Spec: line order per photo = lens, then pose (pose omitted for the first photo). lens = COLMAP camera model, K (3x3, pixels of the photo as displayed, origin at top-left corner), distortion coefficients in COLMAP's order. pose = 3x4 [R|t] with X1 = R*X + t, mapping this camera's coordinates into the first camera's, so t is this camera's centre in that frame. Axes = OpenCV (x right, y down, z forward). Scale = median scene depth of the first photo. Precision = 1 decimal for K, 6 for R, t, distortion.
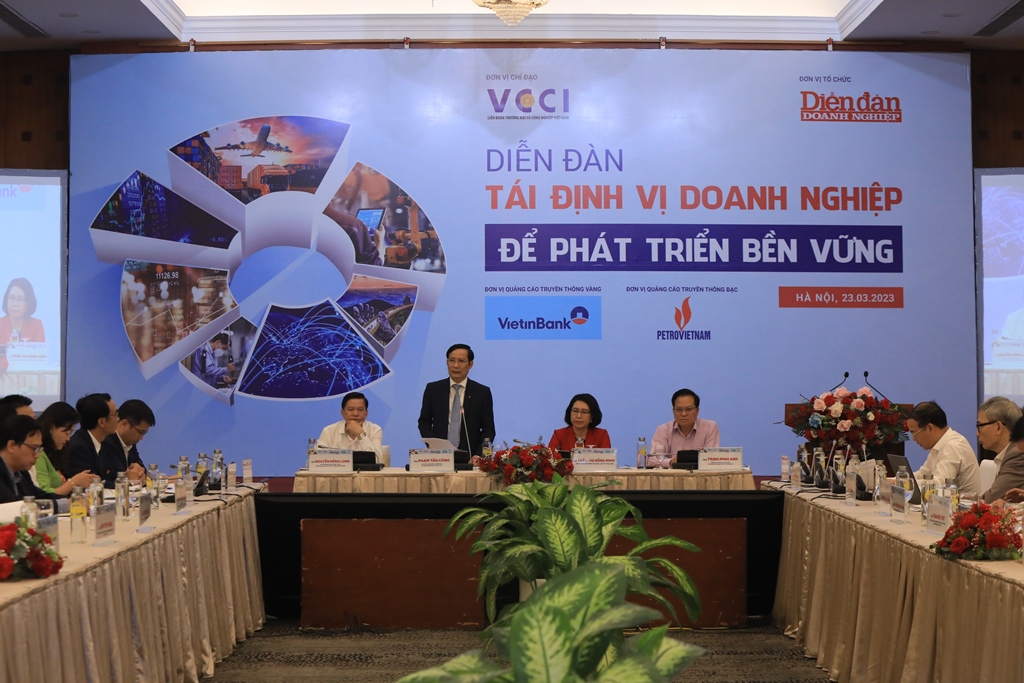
lens RADIAL K [[2065.5, 0, 512.0], [0, 2065.5, 341.5], [0, 0, 1]] dist [-0.295073, 0.172297]
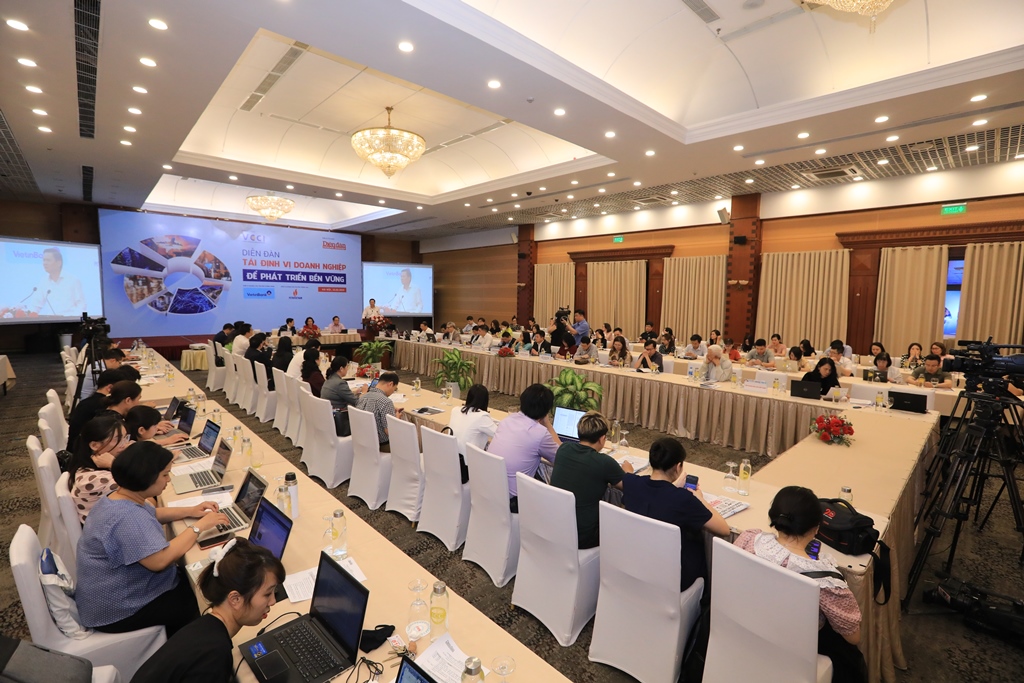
lens RADIAL K [[463.8, 0, 512.0], [0, 463.8, 341.5], [0, 0, 1]] dist [-0.067132, 0.031844]
pose [[0.734606, -0.048492, 0.676759, -0.227728], [-0.030928, 0.994013, 0.104796, -0.026059], [-0.677789, -0.097915, 0.728708, 0.011445]]
